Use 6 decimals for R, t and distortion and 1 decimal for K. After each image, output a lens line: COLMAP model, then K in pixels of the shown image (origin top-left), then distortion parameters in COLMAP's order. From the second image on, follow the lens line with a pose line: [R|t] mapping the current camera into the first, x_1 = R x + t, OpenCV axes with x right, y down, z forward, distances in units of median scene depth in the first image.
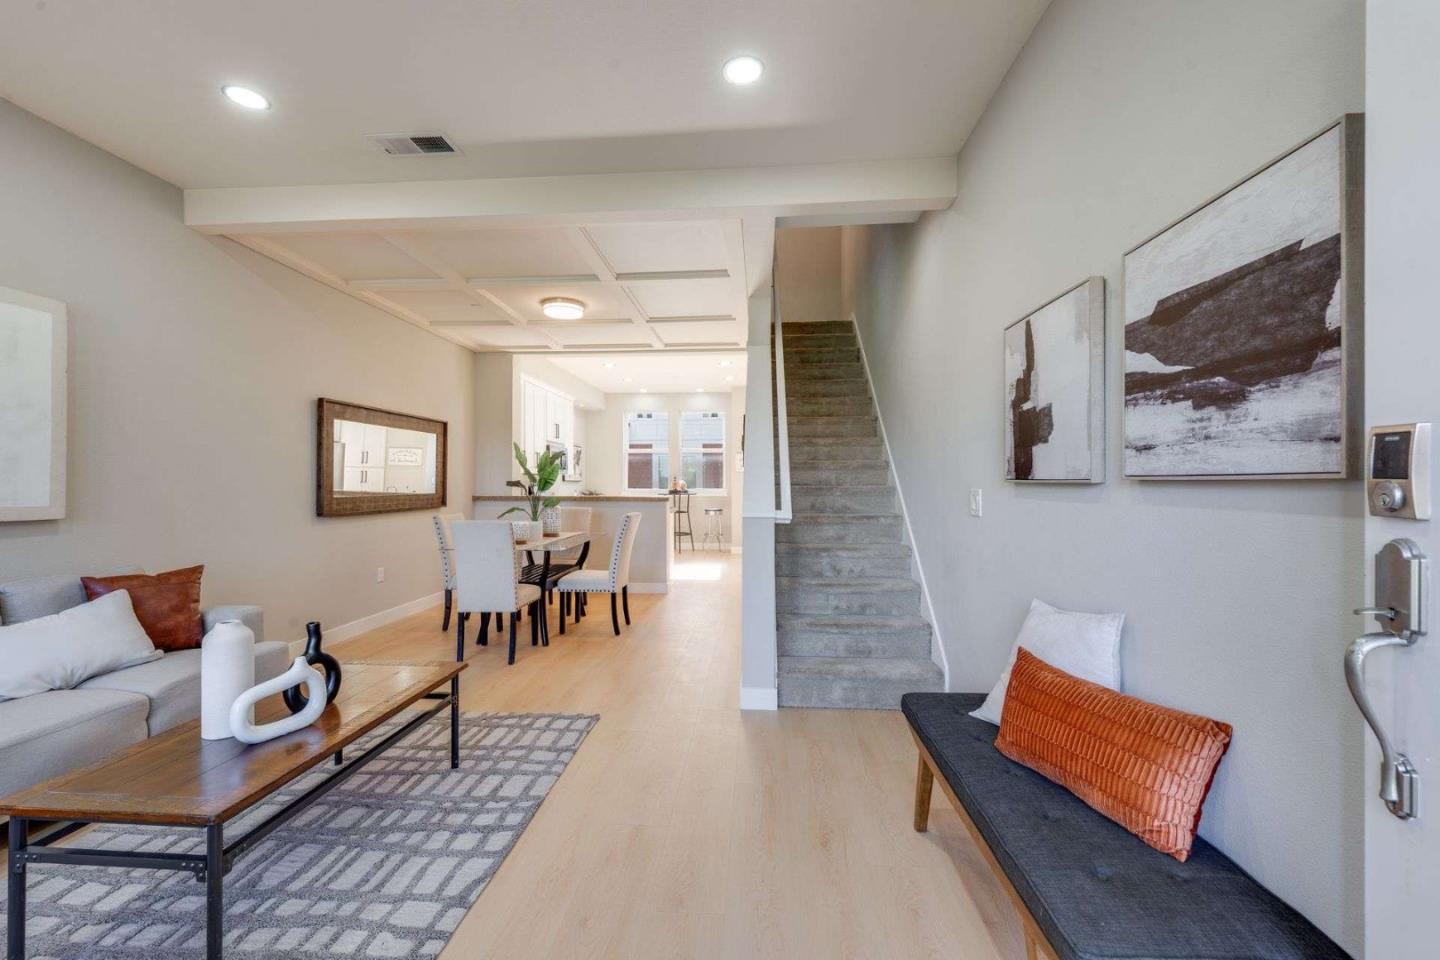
lens RADIAL K [[593.4, 0, 714.1], [0, 593.4, 479.0], [0, 0, 1]] dist [0.001383, -0.000219]
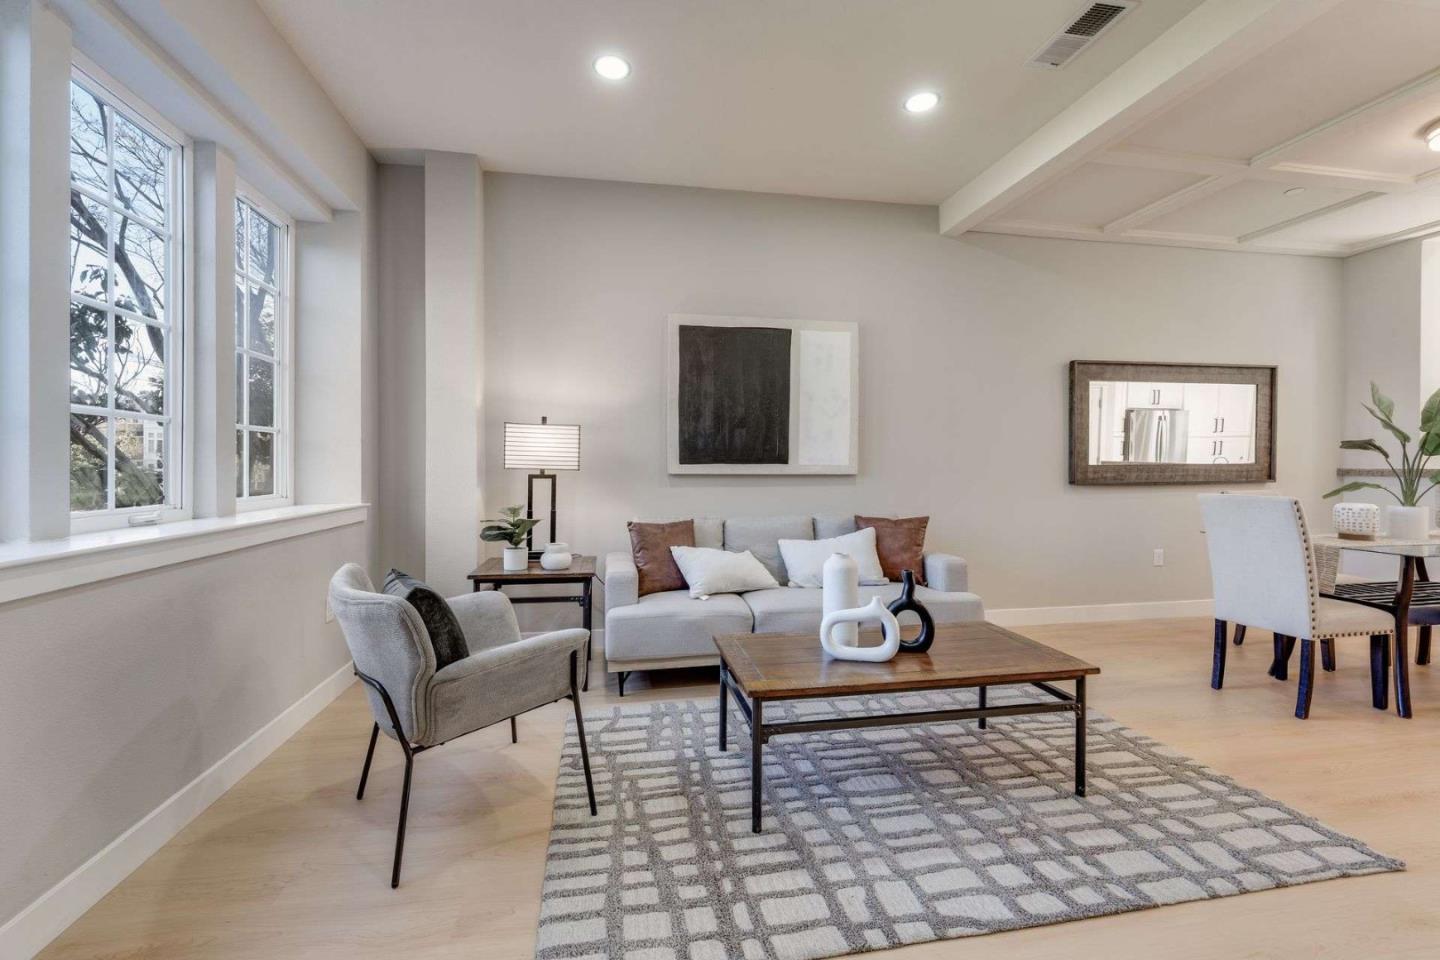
lens RADIAL K [[593.4, 0, 709.0], [0, 593.4, 465.4], [0, 0, 1]] dist [0.001383, -0.000219]
pose [[0.247527, 0.000087, -0.968881, 0.133148], [0.008603, 0.999960, 0.002288, 0.027935], [0.968843, -0.008901, 0.247517, 0.216484]]
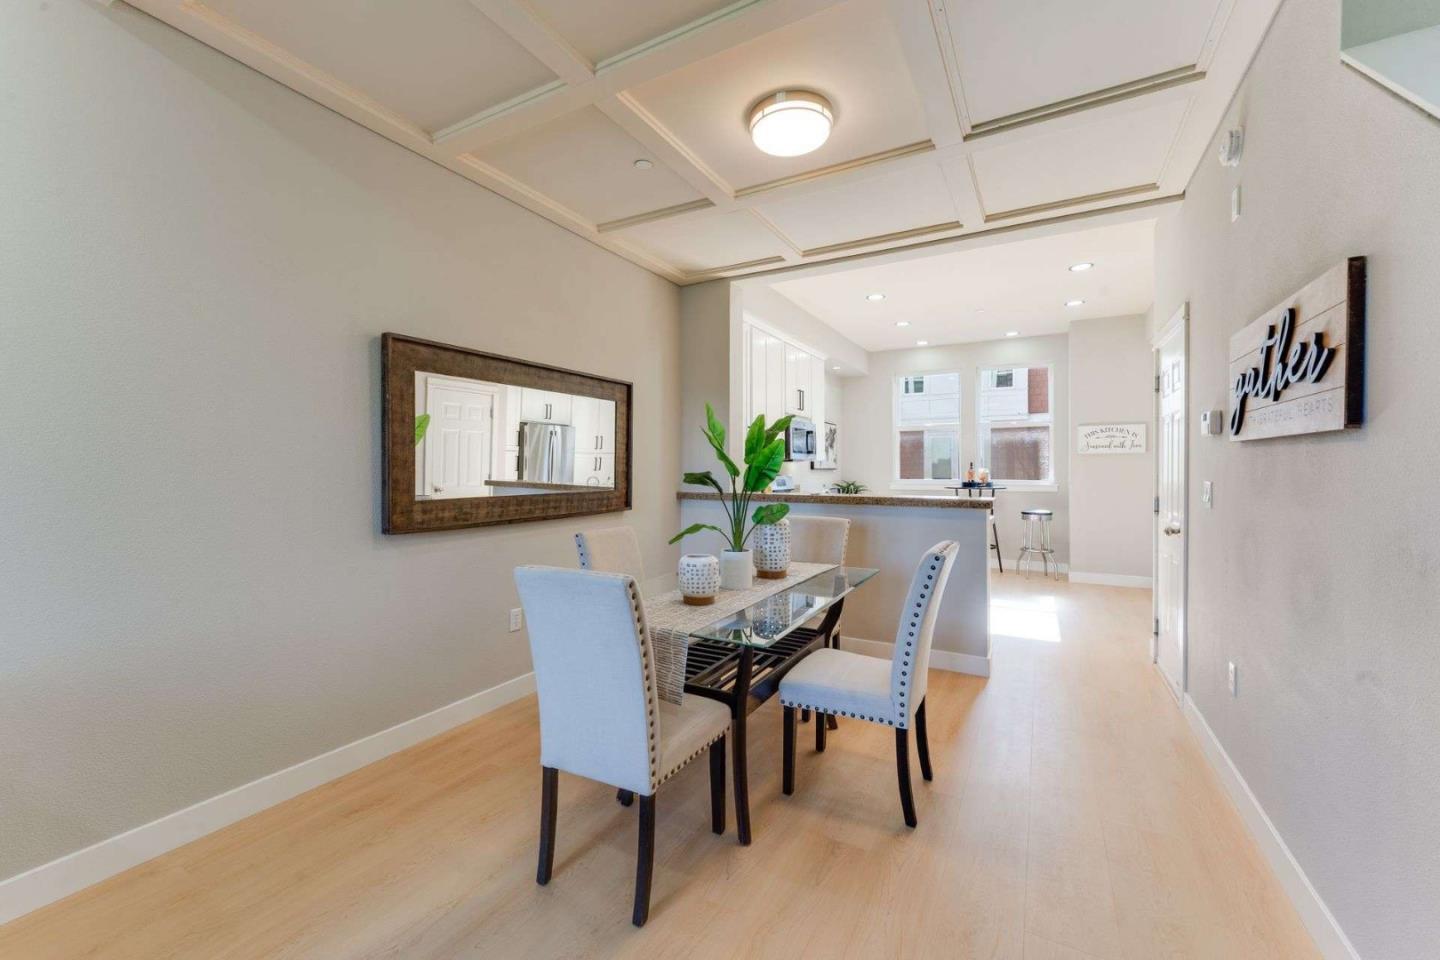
lens RADIAL K [[593.4, 0, 713.7], [0, 593.4, 475.3], [0, 0, 1]] dist [0.001383, -0.000219]
pose [[0.905159, 0.002348, -0.425066, -0.128359], [0.004171, 0.999888, 0.014406, -0.002765], [0.425052, -0.014812, 0.905048, 0.669343]]
